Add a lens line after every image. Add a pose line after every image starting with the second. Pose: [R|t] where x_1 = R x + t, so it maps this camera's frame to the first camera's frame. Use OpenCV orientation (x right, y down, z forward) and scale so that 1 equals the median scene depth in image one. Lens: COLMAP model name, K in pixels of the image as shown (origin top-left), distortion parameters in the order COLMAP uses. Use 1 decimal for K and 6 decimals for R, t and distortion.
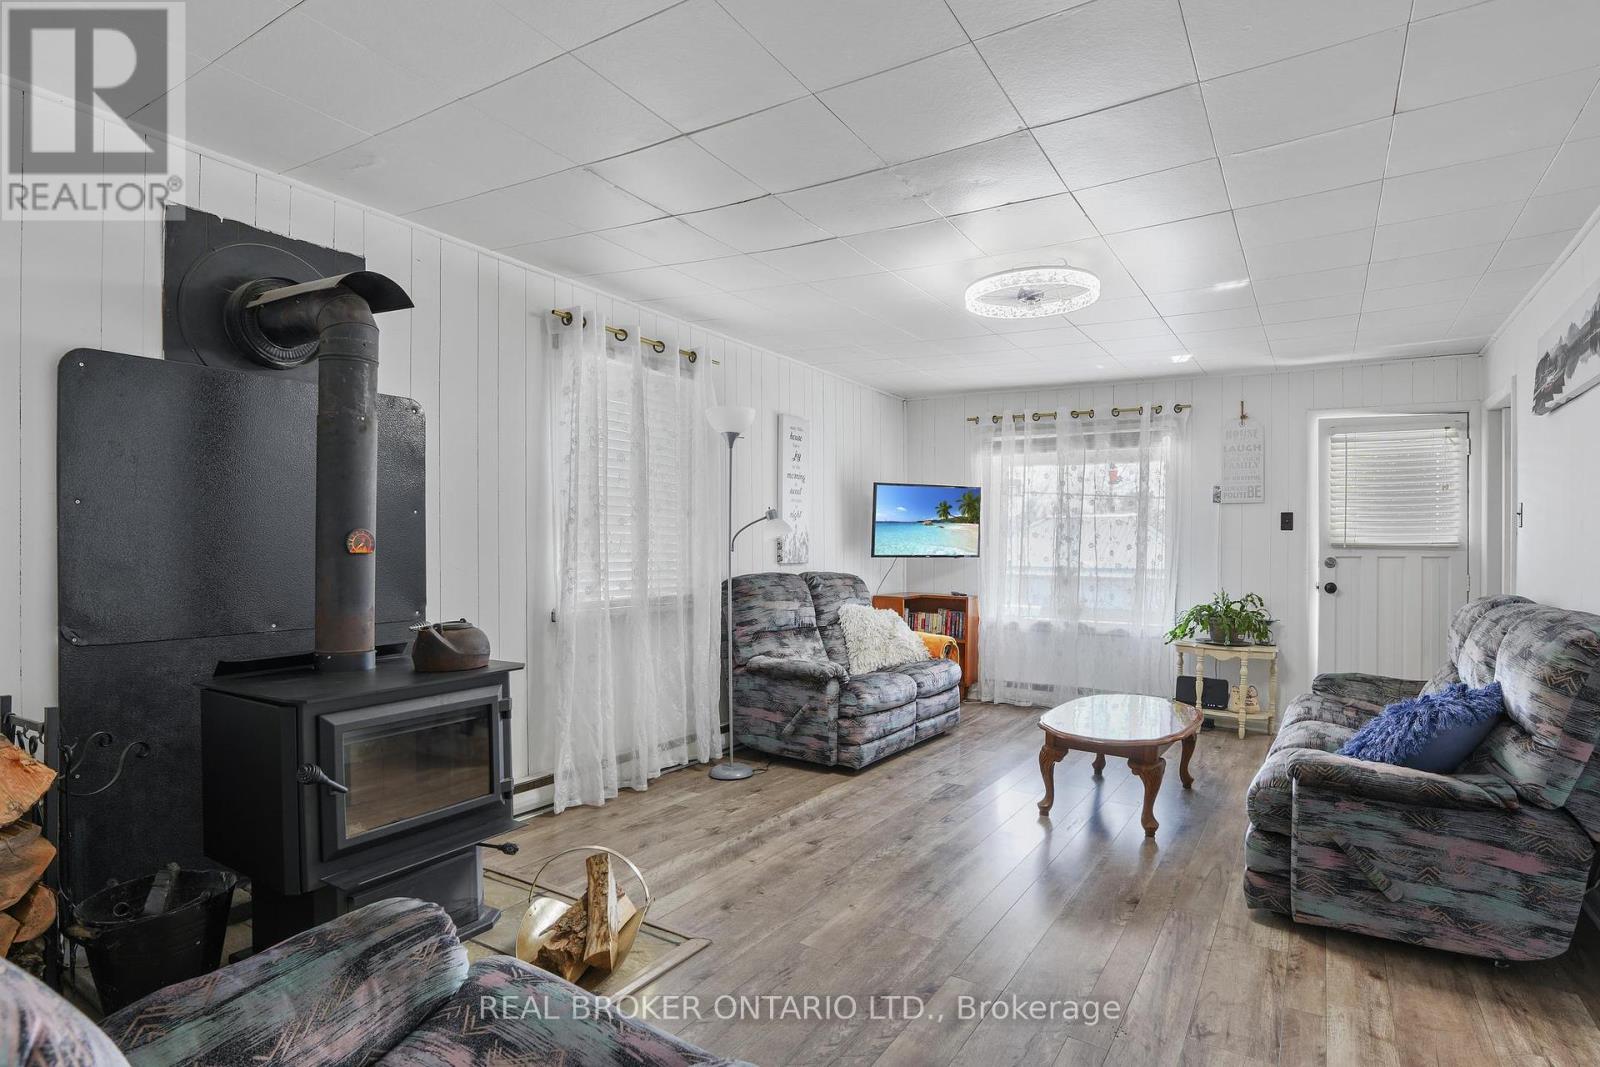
lens RADIAL K [[831.2, 0, 801.4], [0, 831.2, 563.2], [0, 0, 1]] dist [-0.069312, 0.037414]
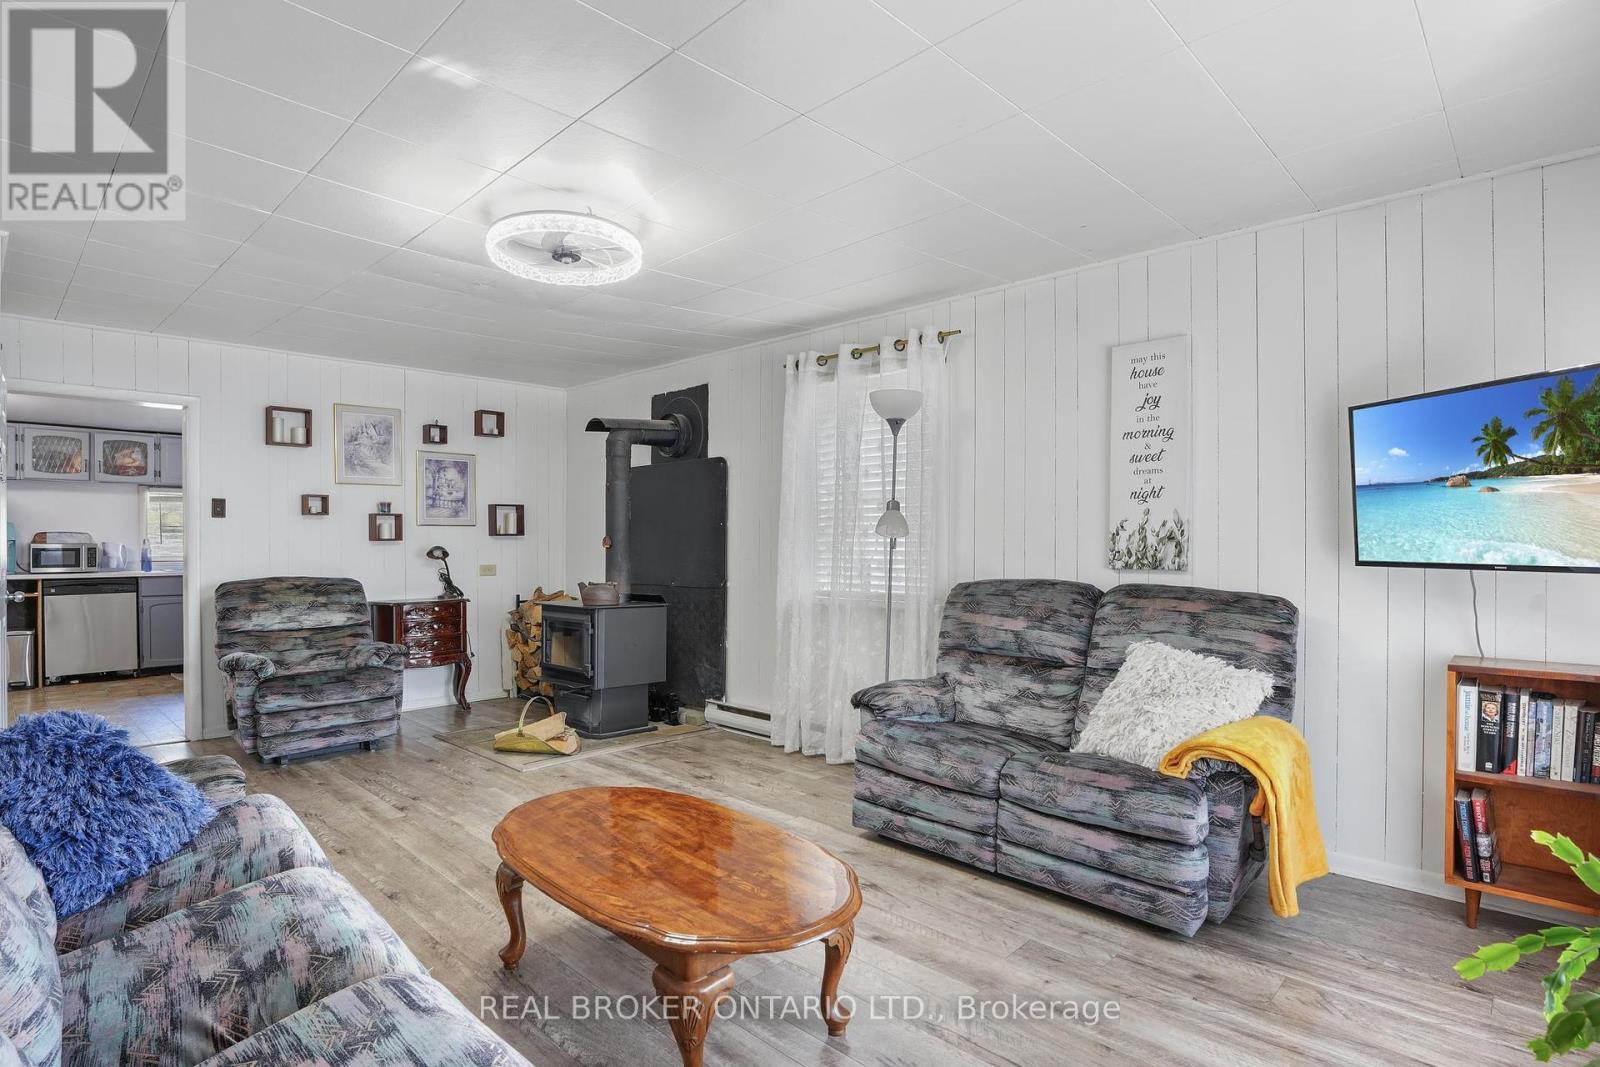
lens RADIAL K [[819.0, 0, 798.7], [0, 819.0, 543.2], [0, 0, 1]] dist [-0.037067, 0.001093]
pose [[-0.207949, 0.003766, -0.978132, 0.686704], [-0.008203, 0.999951, 0.005593, -0.022181], [0.978105, 0.009186, -0.207908, 0.901397]]
